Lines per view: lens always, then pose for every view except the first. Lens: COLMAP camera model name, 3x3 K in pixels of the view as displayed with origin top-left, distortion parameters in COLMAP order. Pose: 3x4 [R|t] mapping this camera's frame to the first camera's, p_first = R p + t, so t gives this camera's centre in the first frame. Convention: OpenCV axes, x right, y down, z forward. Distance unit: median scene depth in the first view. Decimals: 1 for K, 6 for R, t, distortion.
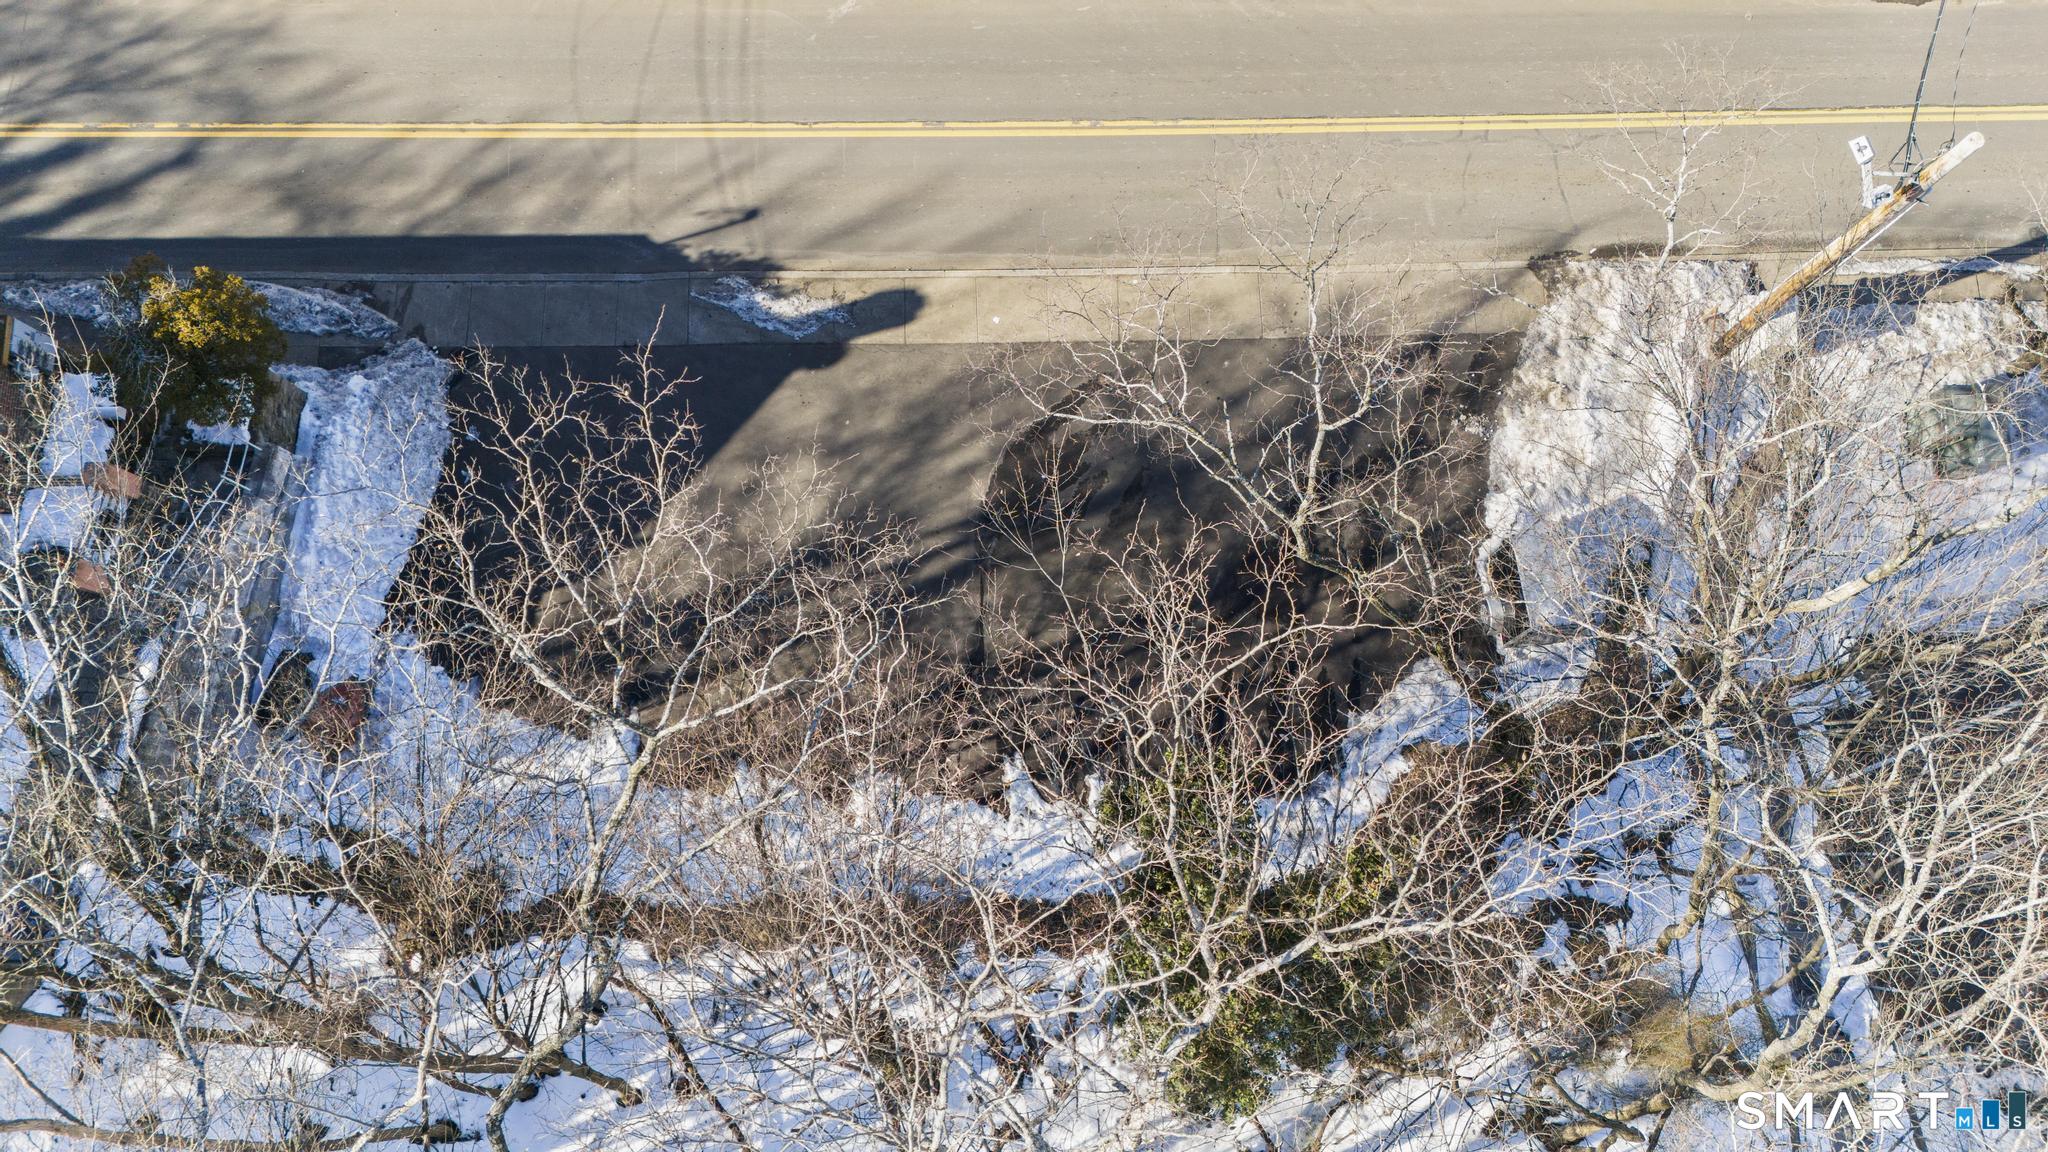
lens RADIAL K [[1478.4, 0, 1036.0], [0, 1478.4, 574.4], [0, 0, 1]] dist [0.070277, -0.056128]
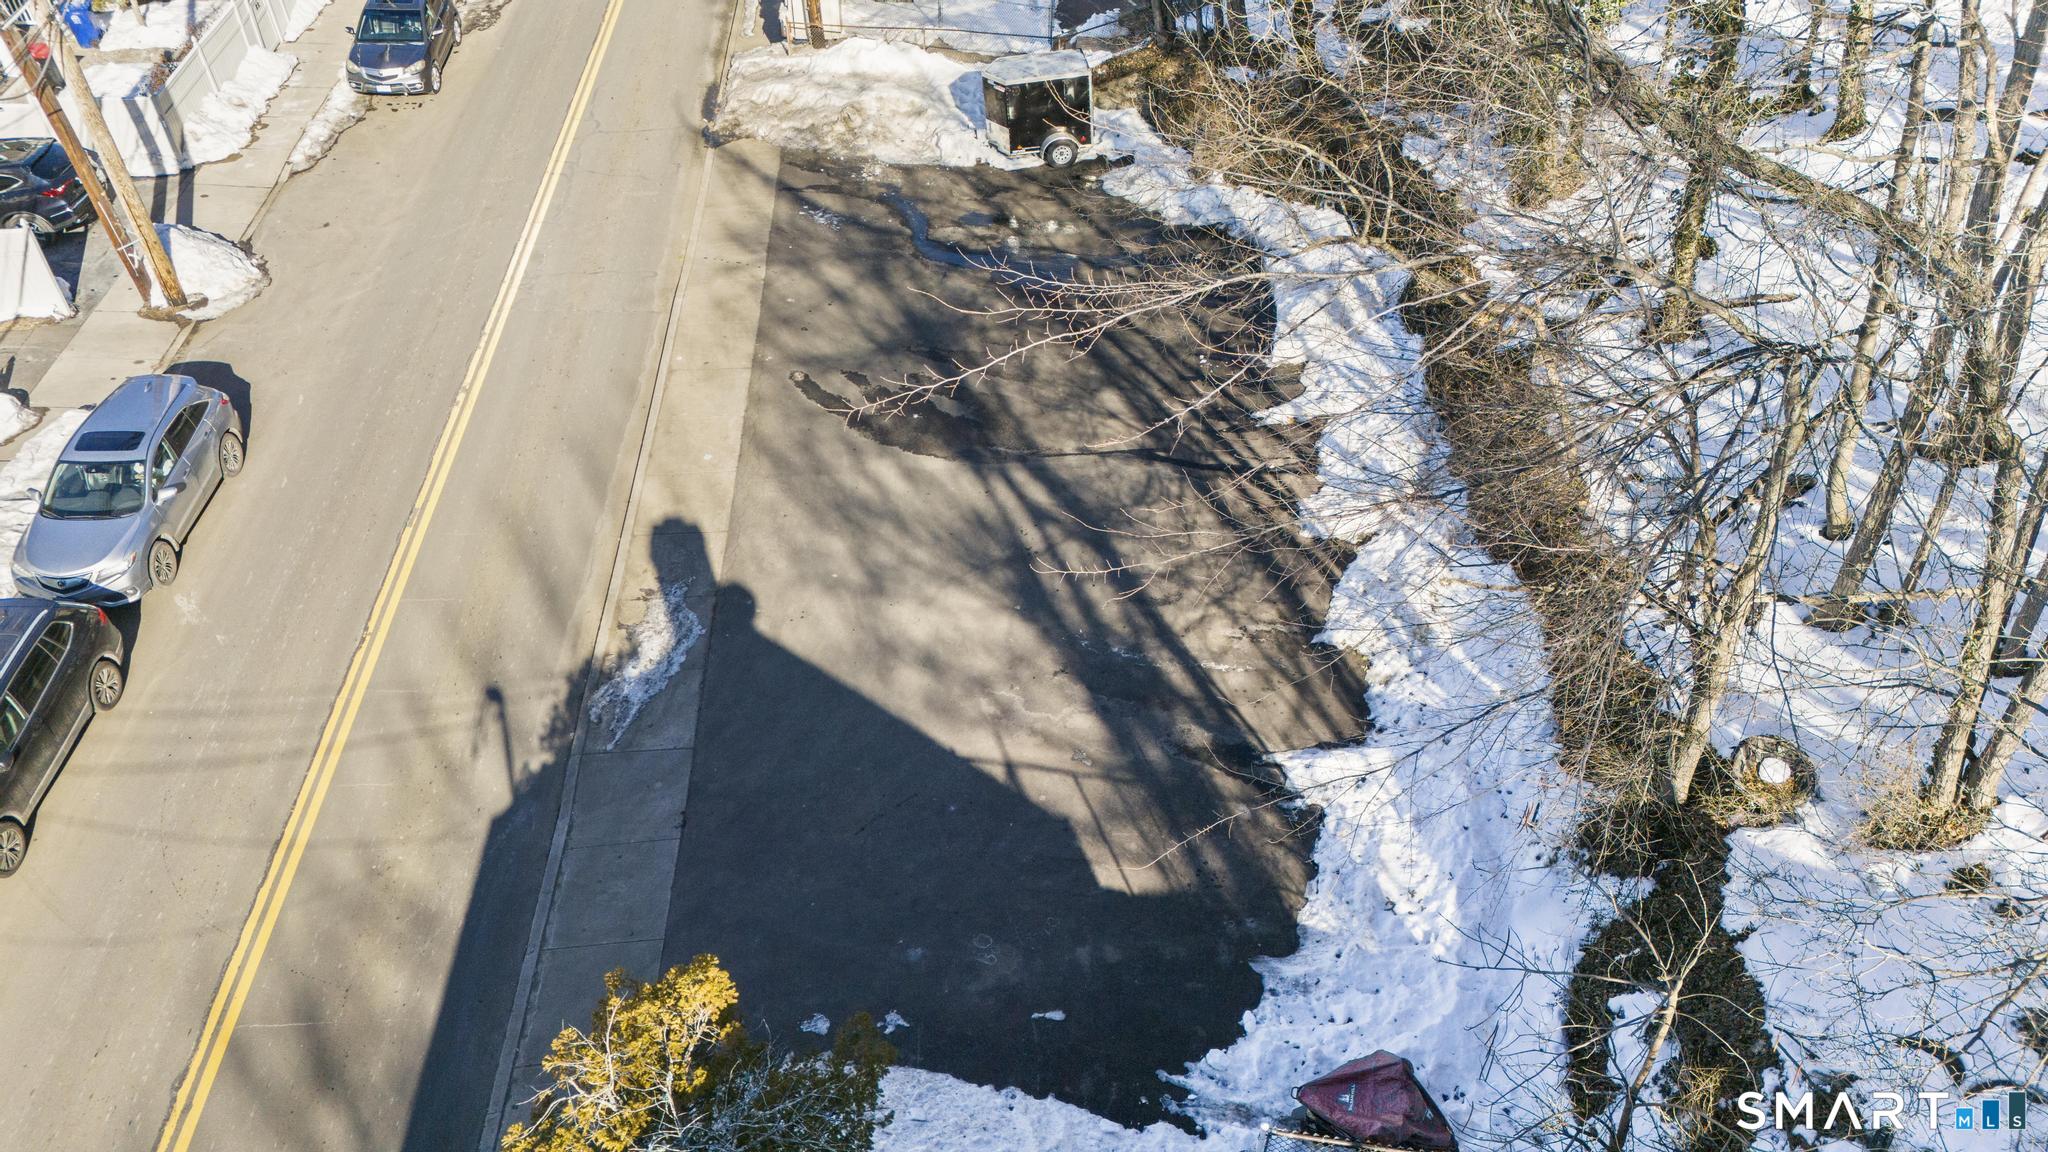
lens RADIAL K [[1492.8, 0, 1024.0], [0, 1492.8, 576.0], [0, 0, 1]] dist [0.093159, -0.091454]
pose [[-0.024793, -0.691659, 0.721799, -0.649835], [0.979247, 0.128475, 0.156746, -0.124433], [-0.201148, 0.710705, 0.674120, 0.471038]]
